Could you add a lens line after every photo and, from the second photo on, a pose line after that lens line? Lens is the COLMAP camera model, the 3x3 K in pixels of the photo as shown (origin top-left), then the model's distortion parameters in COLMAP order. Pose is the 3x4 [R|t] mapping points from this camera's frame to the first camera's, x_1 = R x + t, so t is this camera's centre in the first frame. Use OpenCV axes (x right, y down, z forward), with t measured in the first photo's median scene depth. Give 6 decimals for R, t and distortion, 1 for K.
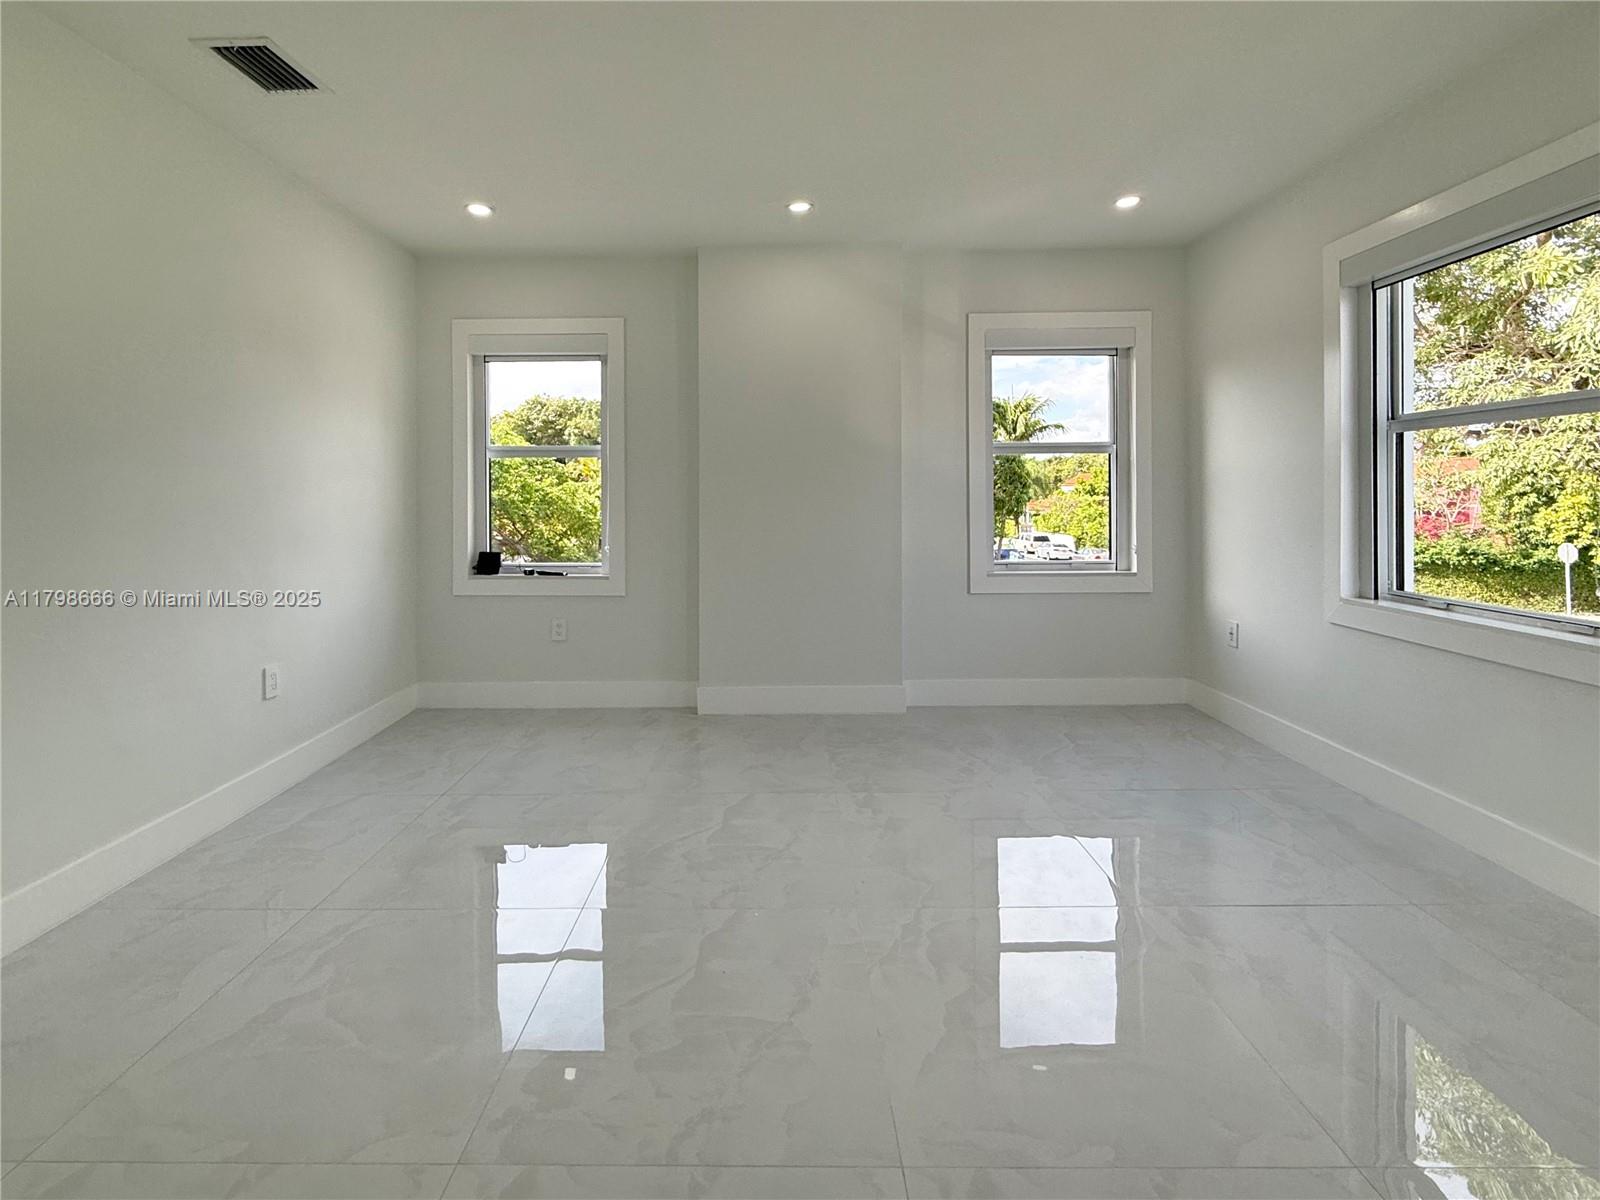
lens RADIAL K [[715.8, 0, 771.5], [0, 715.8, 505.9], [0, 0, 1]] dist [0.001666, -0.000634]
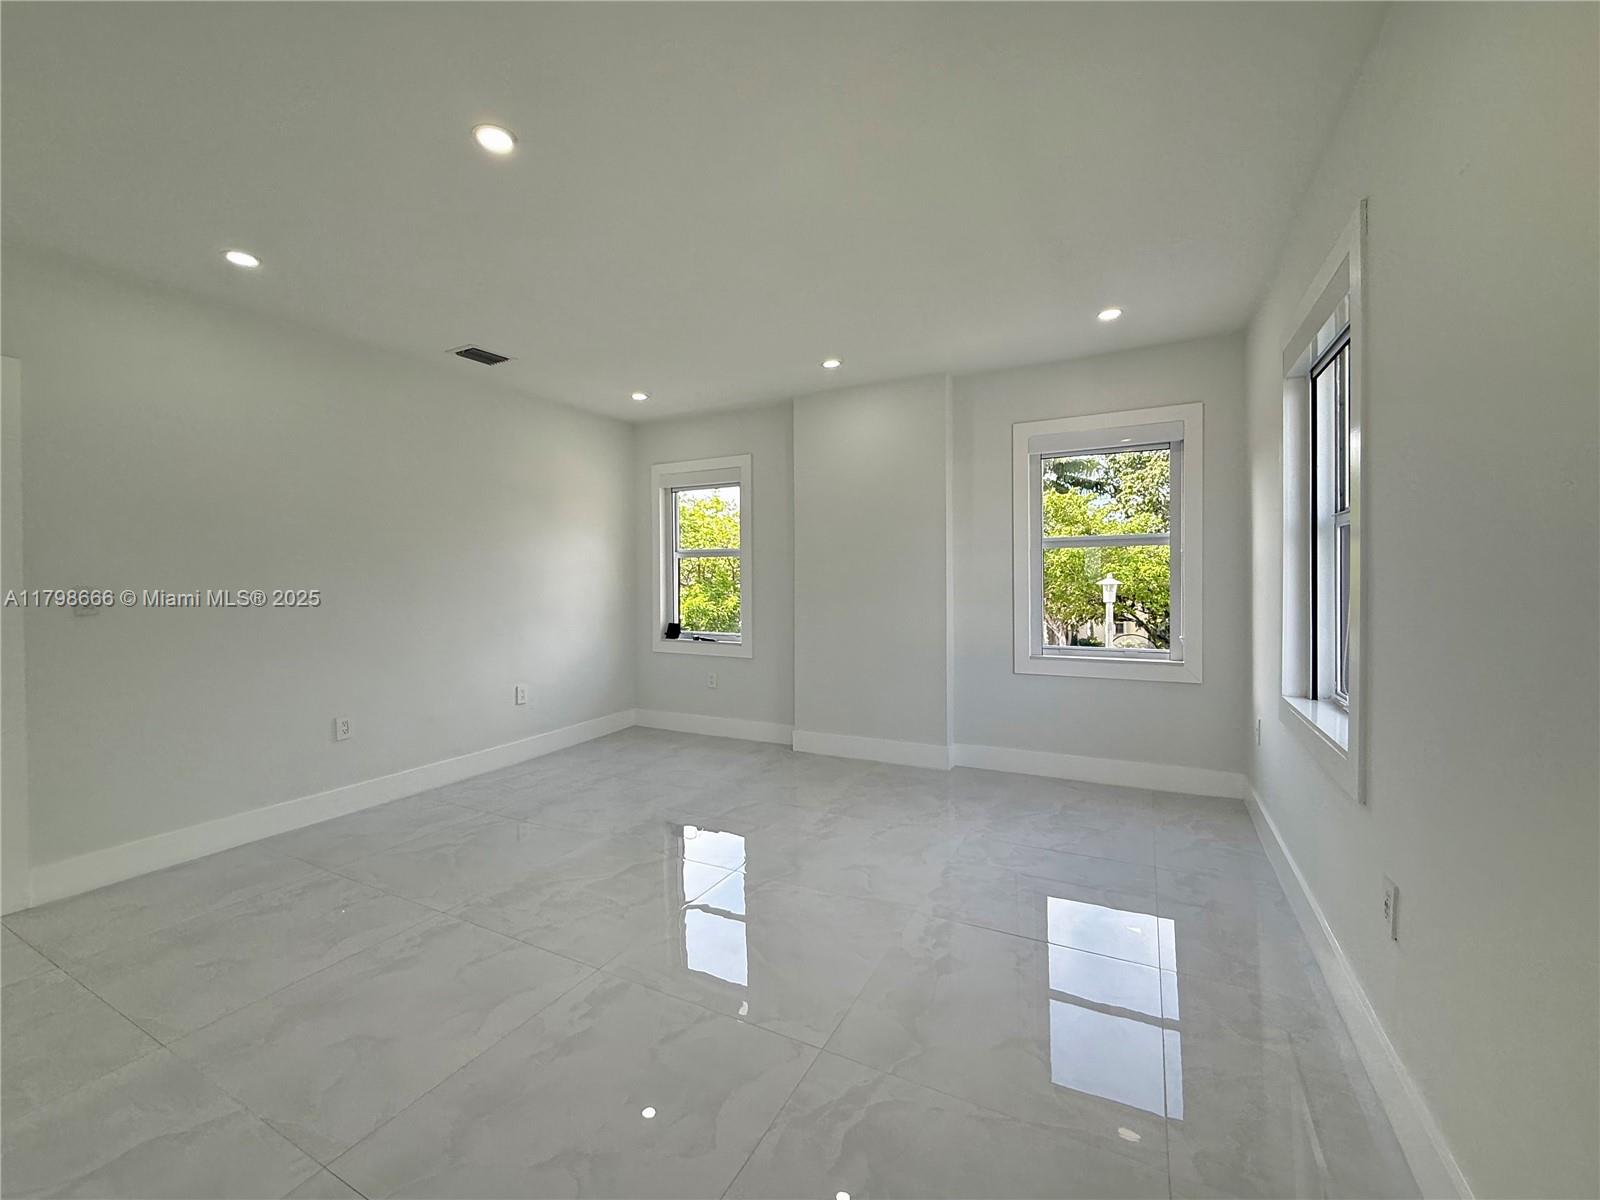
lens RADIAL K [[662.0, 0, 798.2], [0, 662.0, 592.3], [0, 0, 1]] dist [-0.005144, 0.000910]
pose [[0.889757, 0.008632, -0.456353, 0.455352], [-0.002877, 0.999907, 0.013304, -0.017557], [0.456425, -0.010524, 0.889700, -0.080047]]
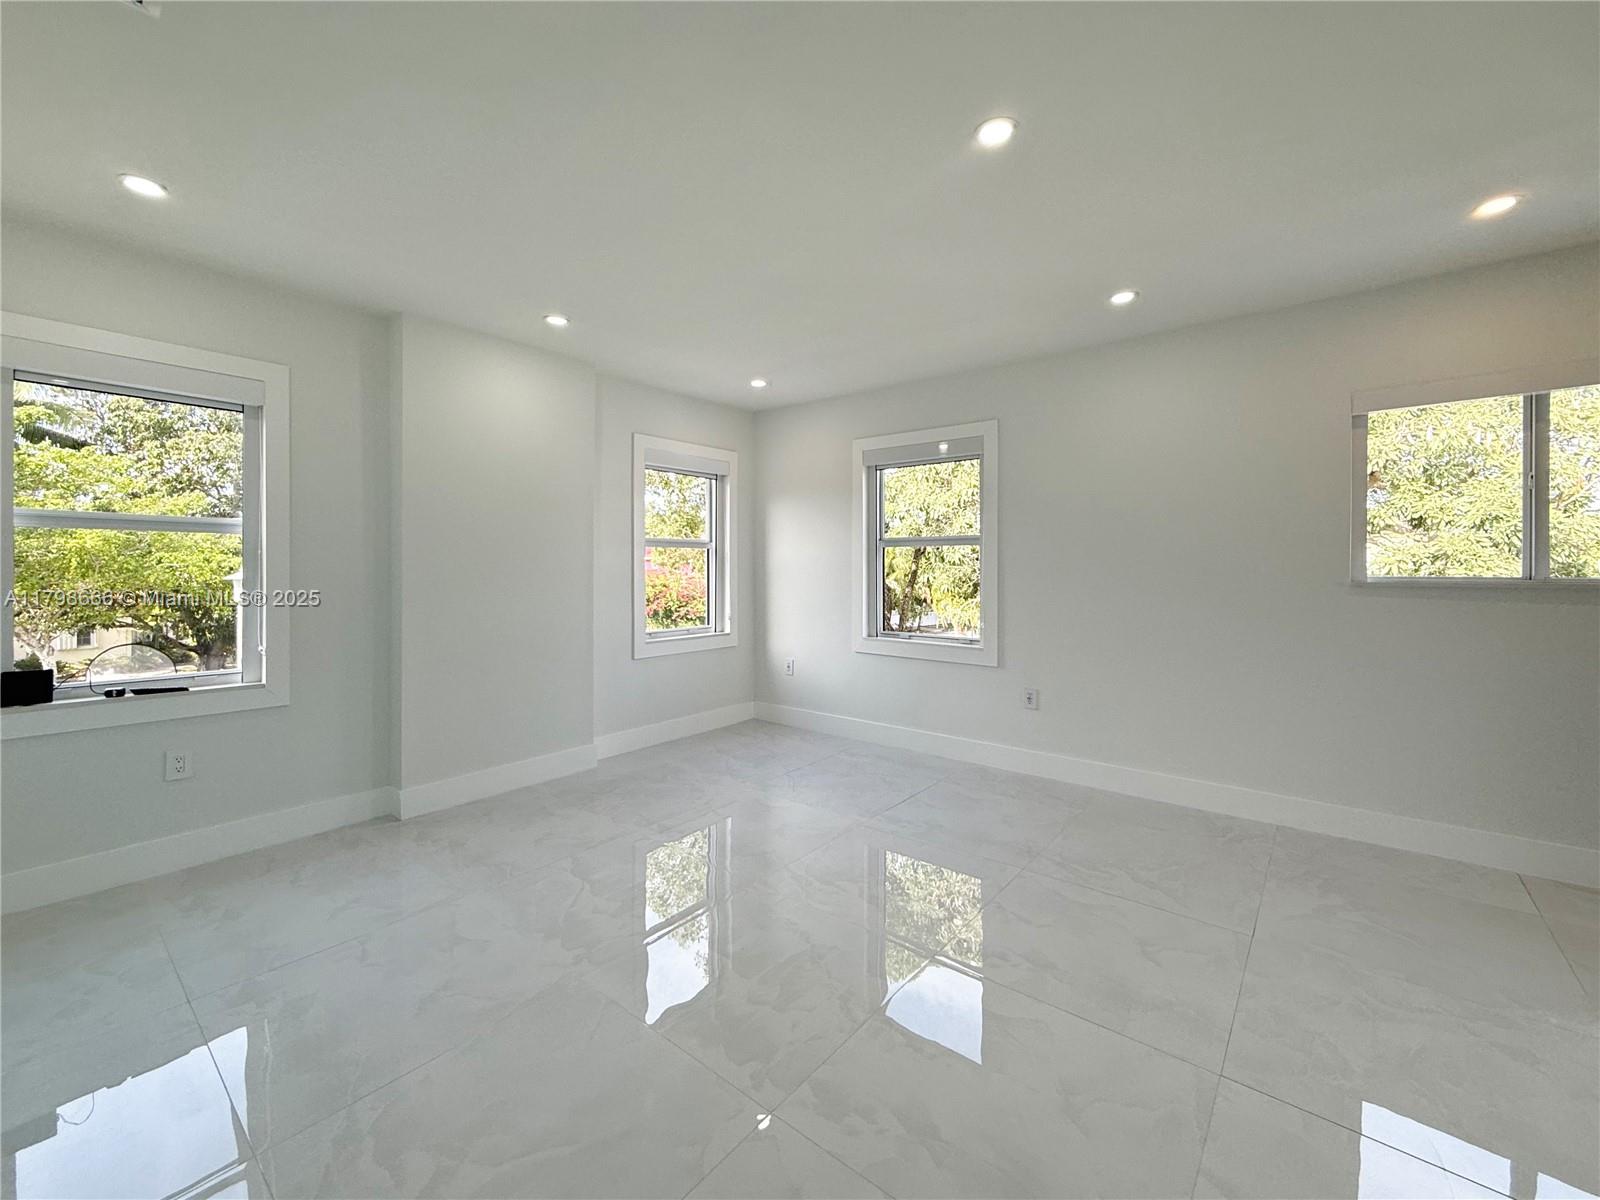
lens RADIAL K [[662.0, 0, 801.7], [0, 662.0, 566.5], [0, 0, 1]] dist [-0.005144, 0.000910]
pose [[0.620285, 0.007054, 0.784345, -0.444803], [0.005318, 0.999899, -0.013198, -0.020801], [-0.784358, 0.012358, 0.620185, 0.064159]]
